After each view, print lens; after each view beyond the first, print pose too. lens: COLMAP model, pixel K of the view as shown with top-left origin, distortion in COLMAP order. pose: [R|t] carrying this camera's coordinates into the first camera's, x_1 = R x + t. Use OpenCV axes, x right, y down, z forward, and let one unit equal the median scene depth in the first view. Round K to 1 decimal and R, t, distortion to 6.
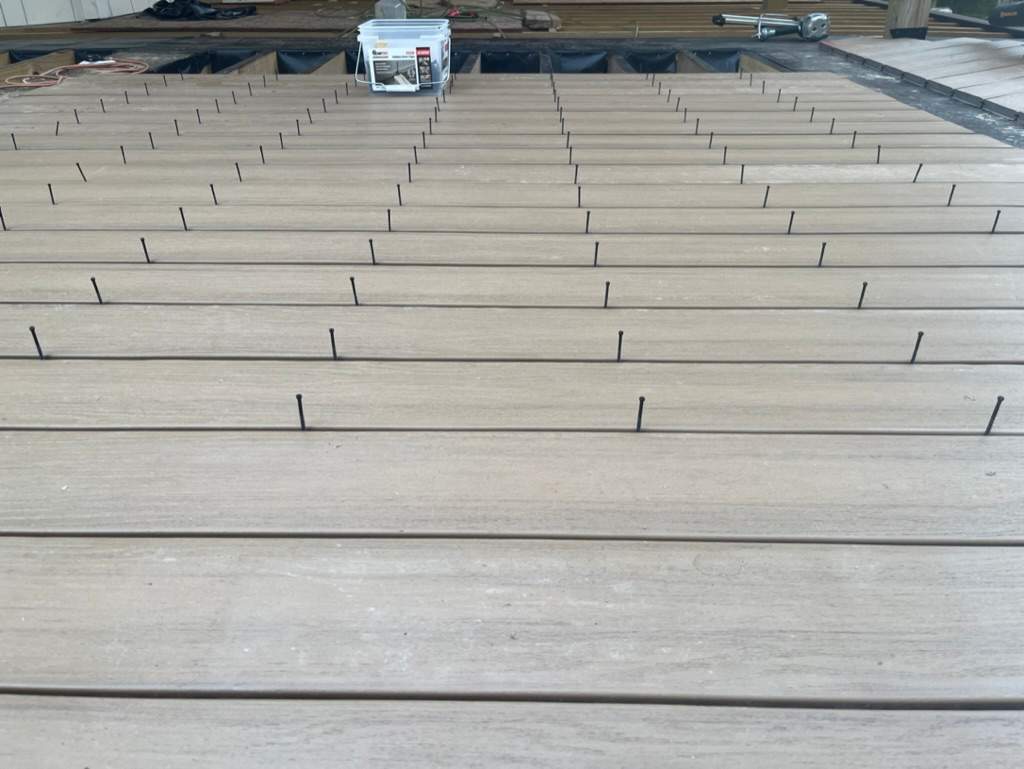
lens RADIAL K [[776.2, 0, 503.9], [0, 776.2, 385.3], [0, 0, 1]] dist [0.066215, -0.092900]
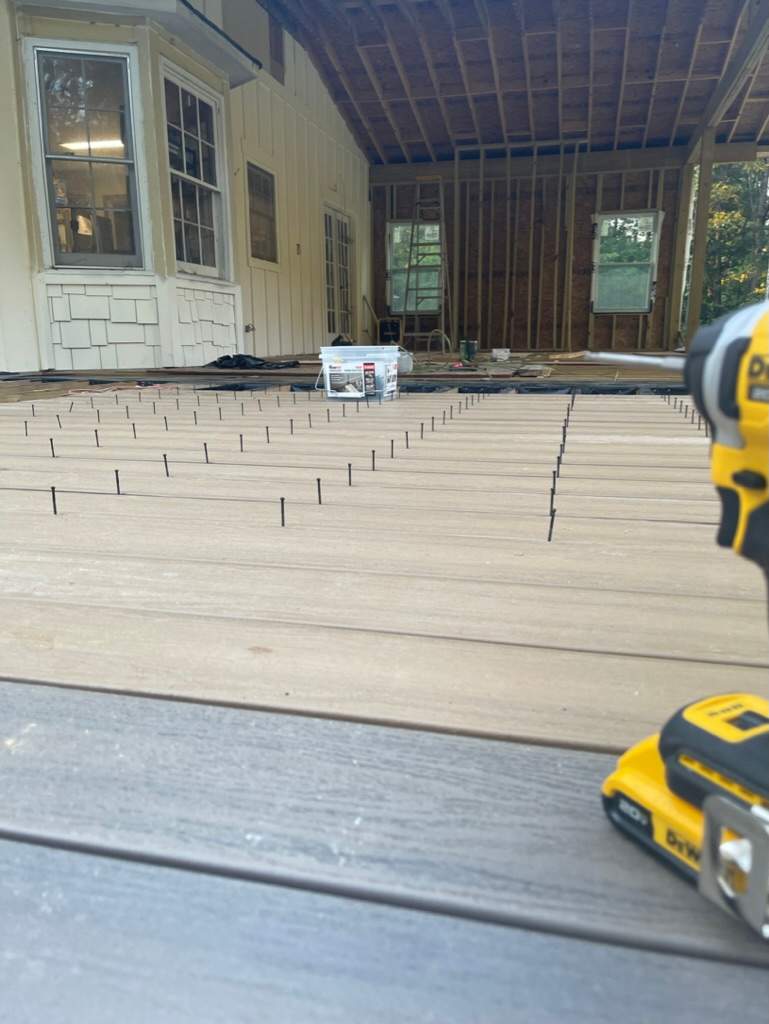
lens RADIAL K [[776.2, 0, 387.5], [0, 776.2, 523.3], [0, 0, 1]] dist [0.066215, -0.092900]
pose [[0.974676, 0.050878, -0.217758, 0.197163], [-0.108495, 0.959076, -0.261536, 0.117842], [0.195540, 0.278539, 0.940309, -0.059870]]
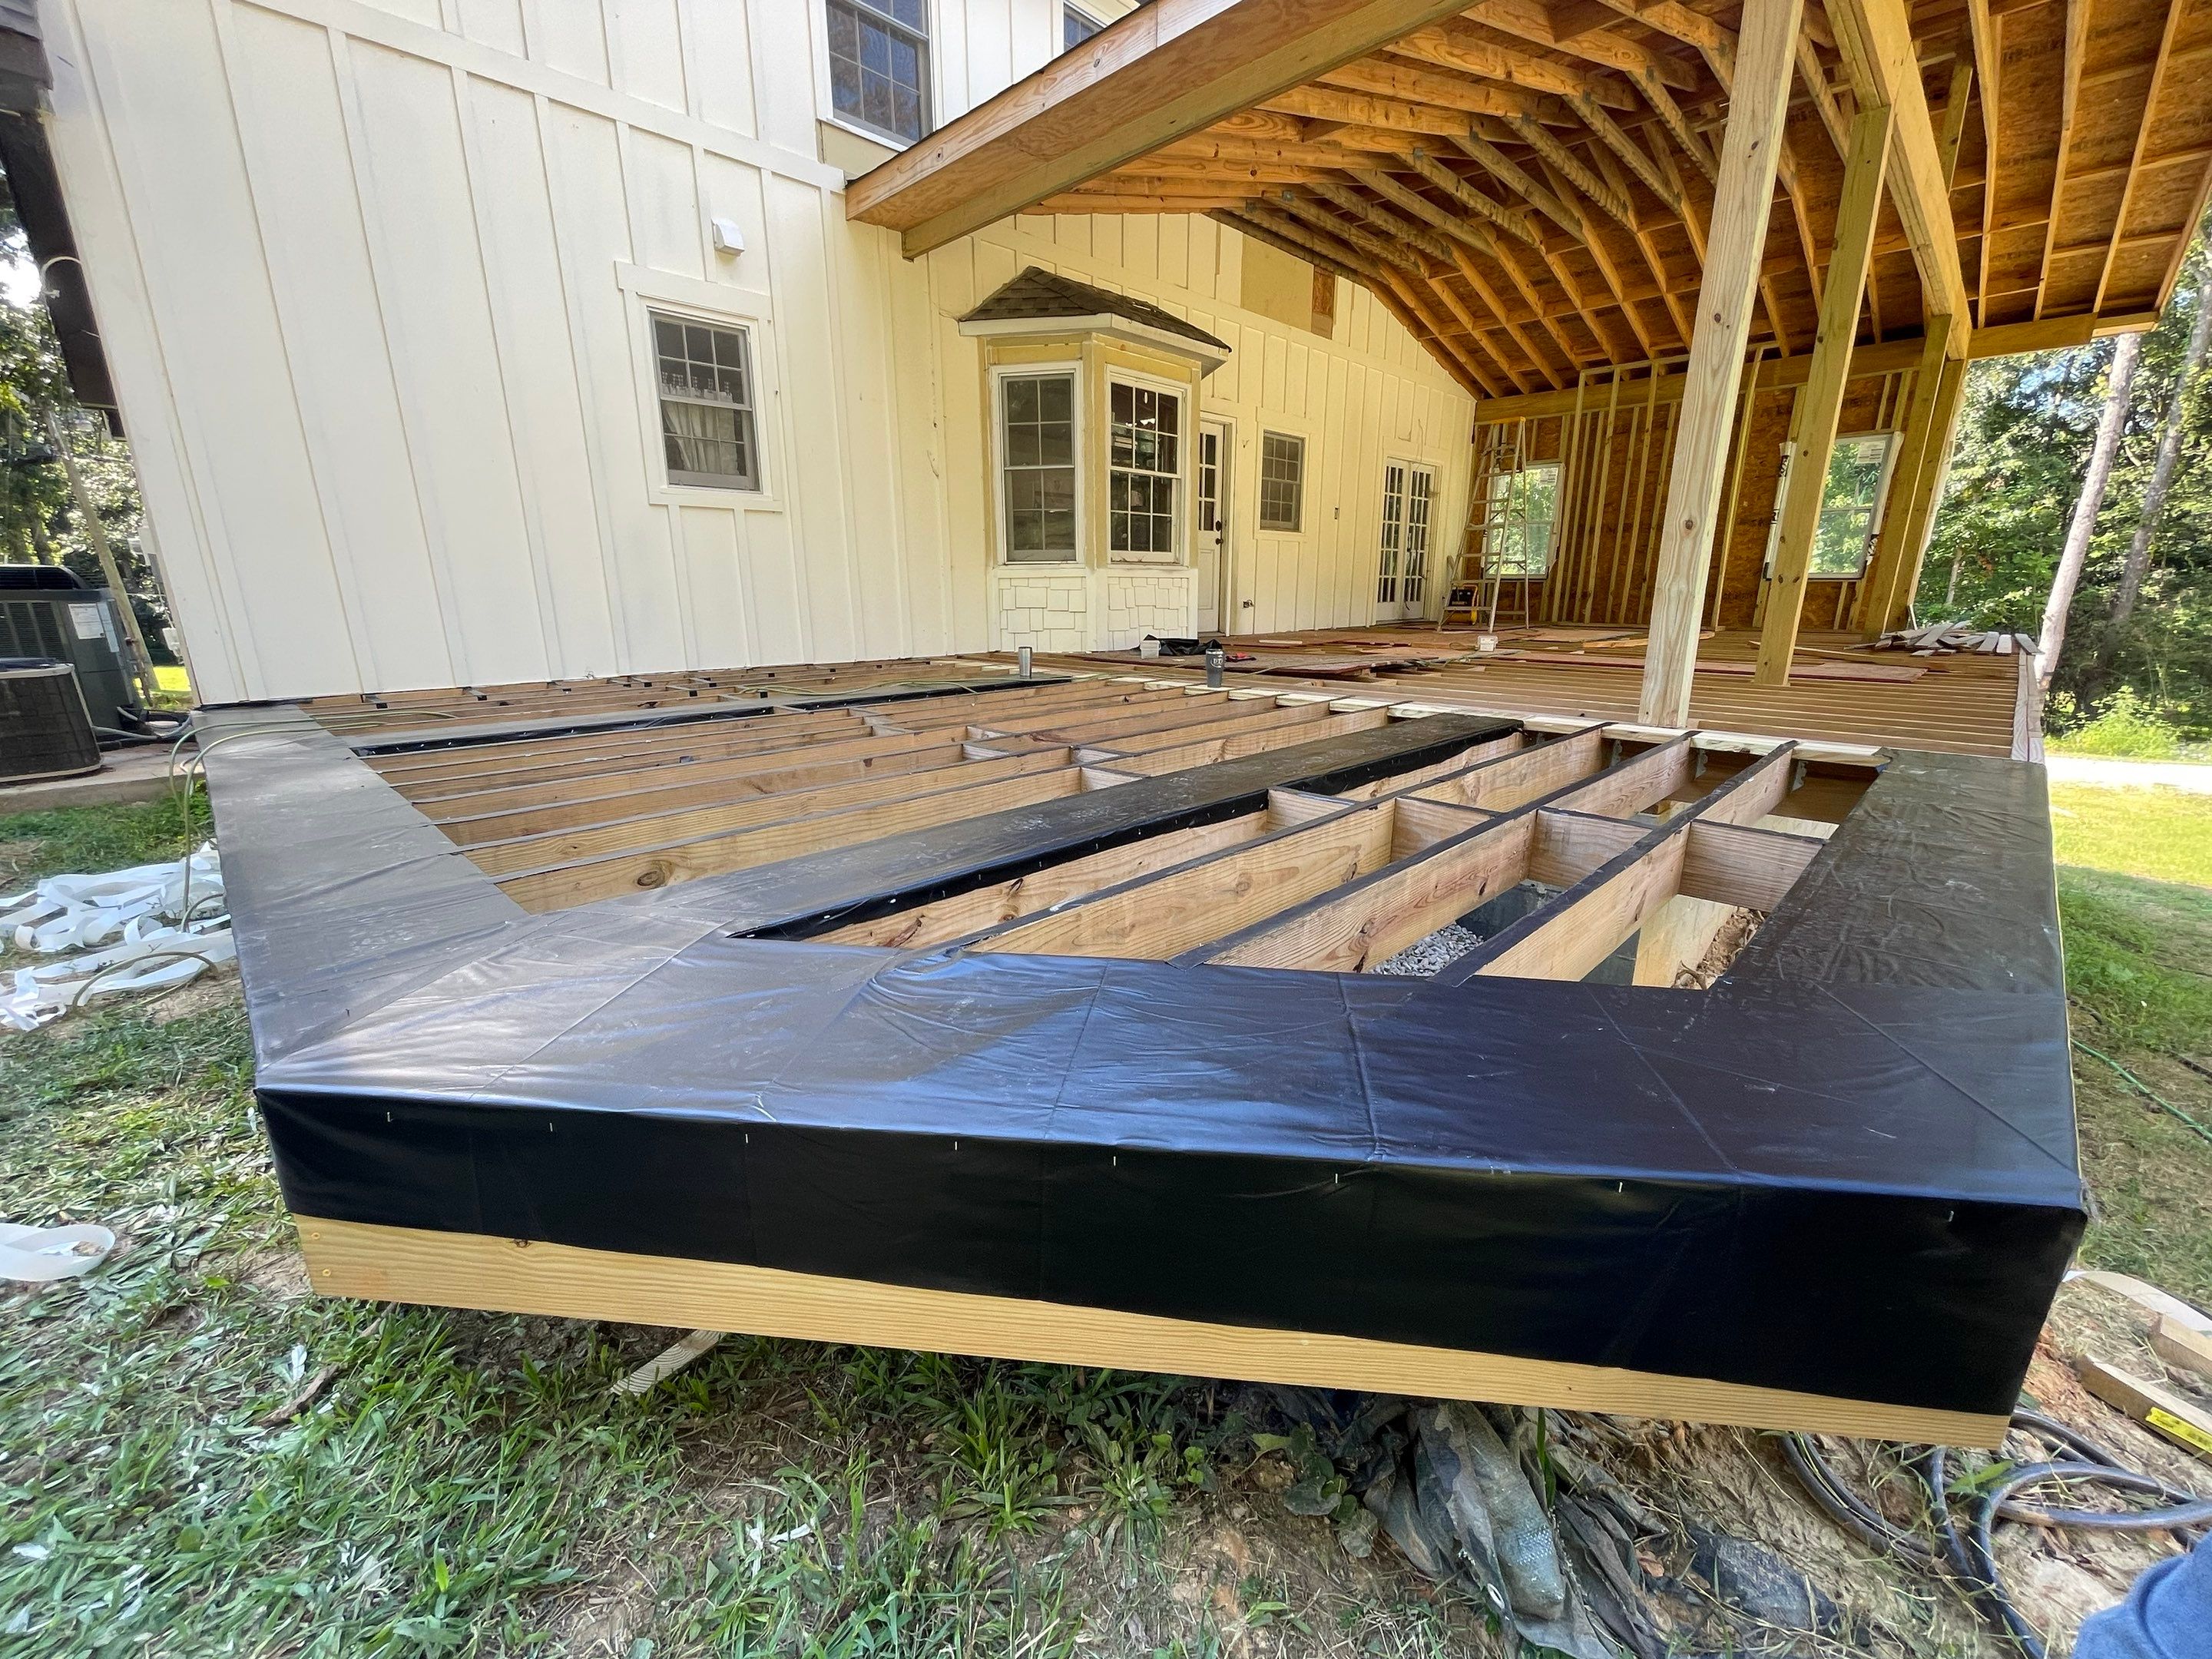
lens RADIAL K [[899.2, 0, 1104.8], [0, 899.2, 827.4], [0, 0, 1]] dist [-0.003314, 0.000268]
pose [[0.720030, 0.182714, -0.669456, 1.183971], [-0.339205, 0.934278, -0.109839, -0.040986], [0.605389, 0.306170, 0.734686, -0.063121]]
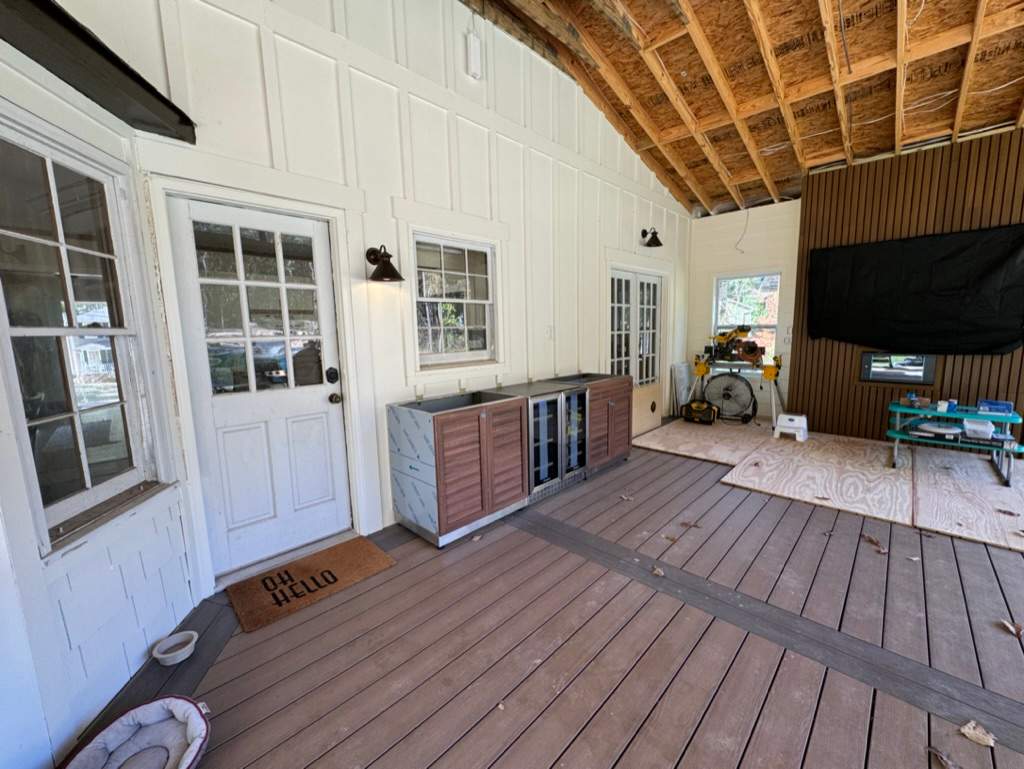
lens RADIAL K [[404.7, 0, 512.9], [0, 404.7, 380.0], [0, 0, 1]] dist [0.001366, -0.000897]
pose [[0.726136, 0.076754, -0.683254, -0.232064], [-0.320667, 0.916856, -0.237797, -1.770869], [0.608194, 0.391770, 0.690374, 2.286259]]
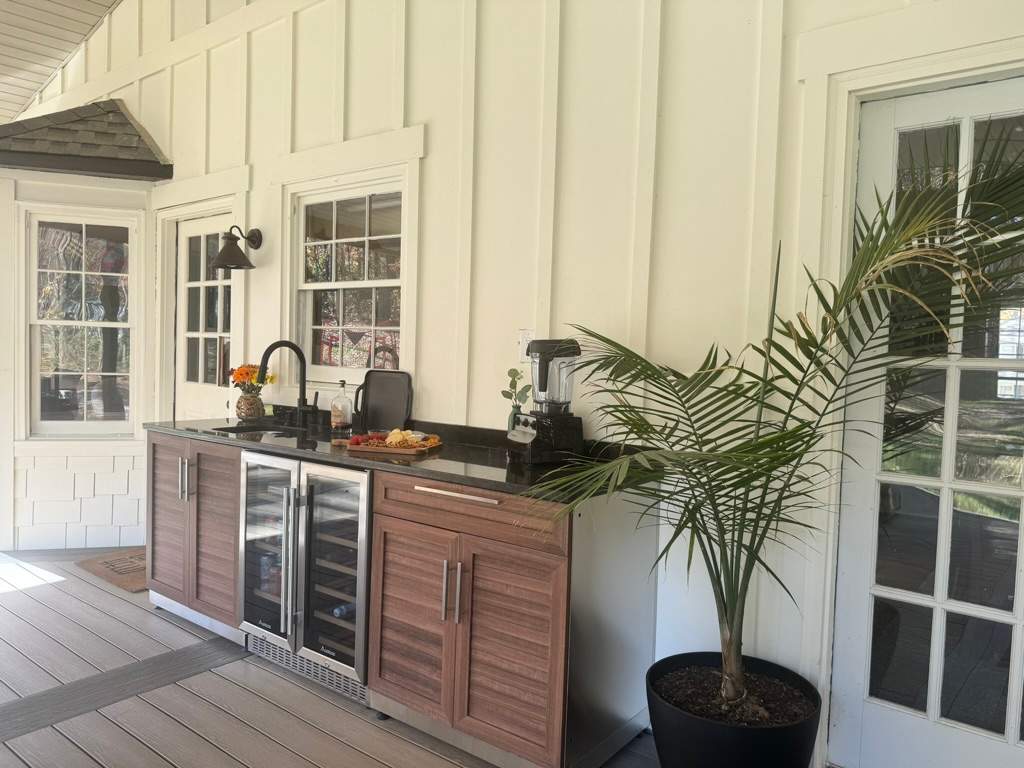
lens RADIAL K [[714.8, 0, 502.4], [0, 714.8, 386.4], [0, 0, 1]] dist [0.028764, -0.022885]
pose [[-0.592325, 0.014928, -0.805561, -0.315762], [-0.420218, 0.847346, 0.324687, -2.724455], [0.687435, 0.530831, -0.495632, 4.085709]]
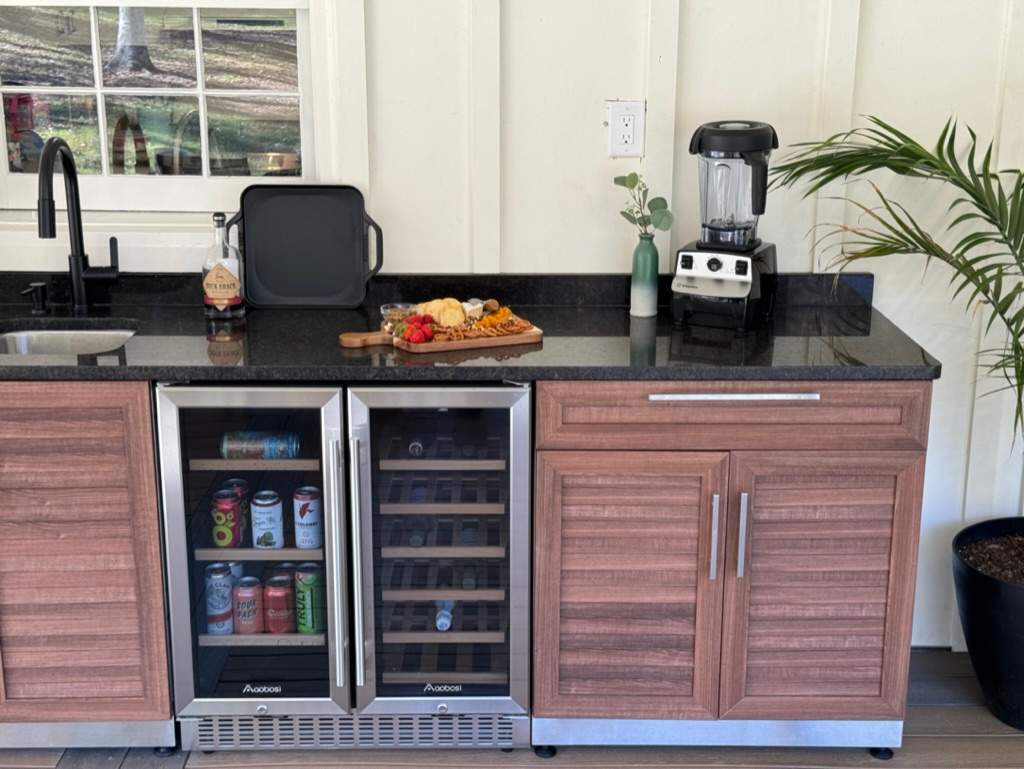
lens RADIAL K [[1433.3, 0, 490.8], [0, 1433.3, 408.0], [0, 0, 1]] dist [0.129889, 0.000000]
pose [[0.014835, 0.283131, -0.958967, 0.157372], [-0.485311, 0.840567, 0.240666, -2.460857], [0.874216, 0.461827, 0.149876, 3.285864]]
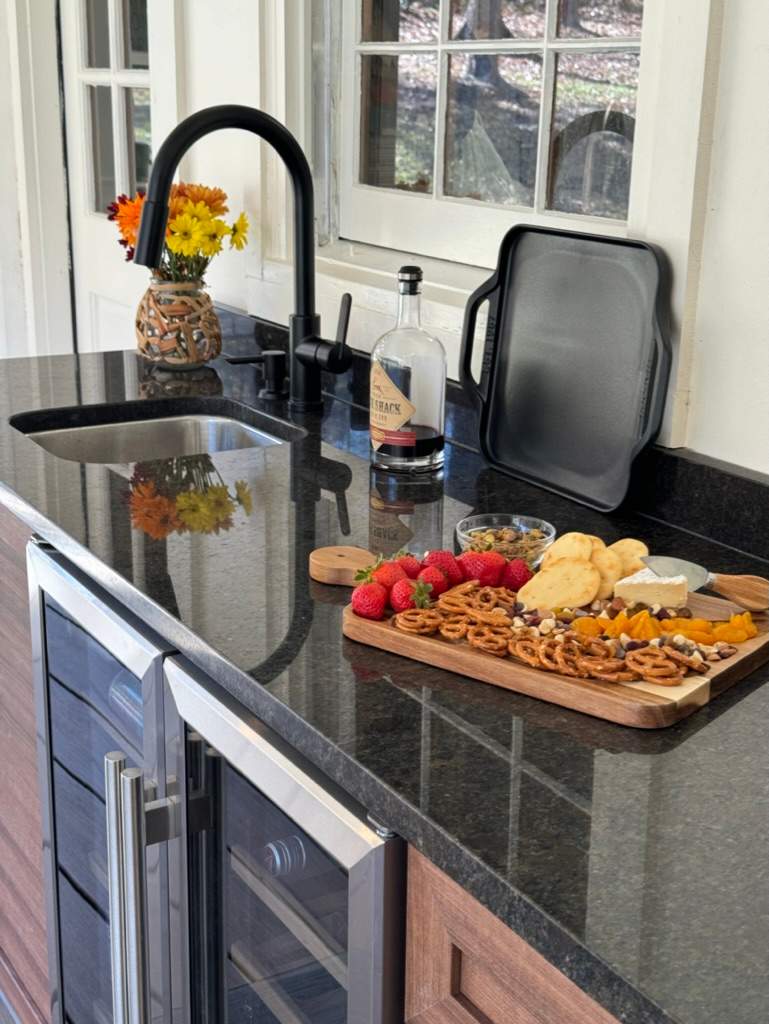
lens RADIAL K [[1433.3, 0, 380.2], [0, 1433.3, 506.4], [0, 0, 1]] dist [0.129889, 0.000000]
pose [[-0.844206, 0.149921, -0.514625, -0.846594], [-0.263544, 0.719936, 0.642056, -2.529455], [0.466755, 0.677654, -0.568264, 3.665610]]
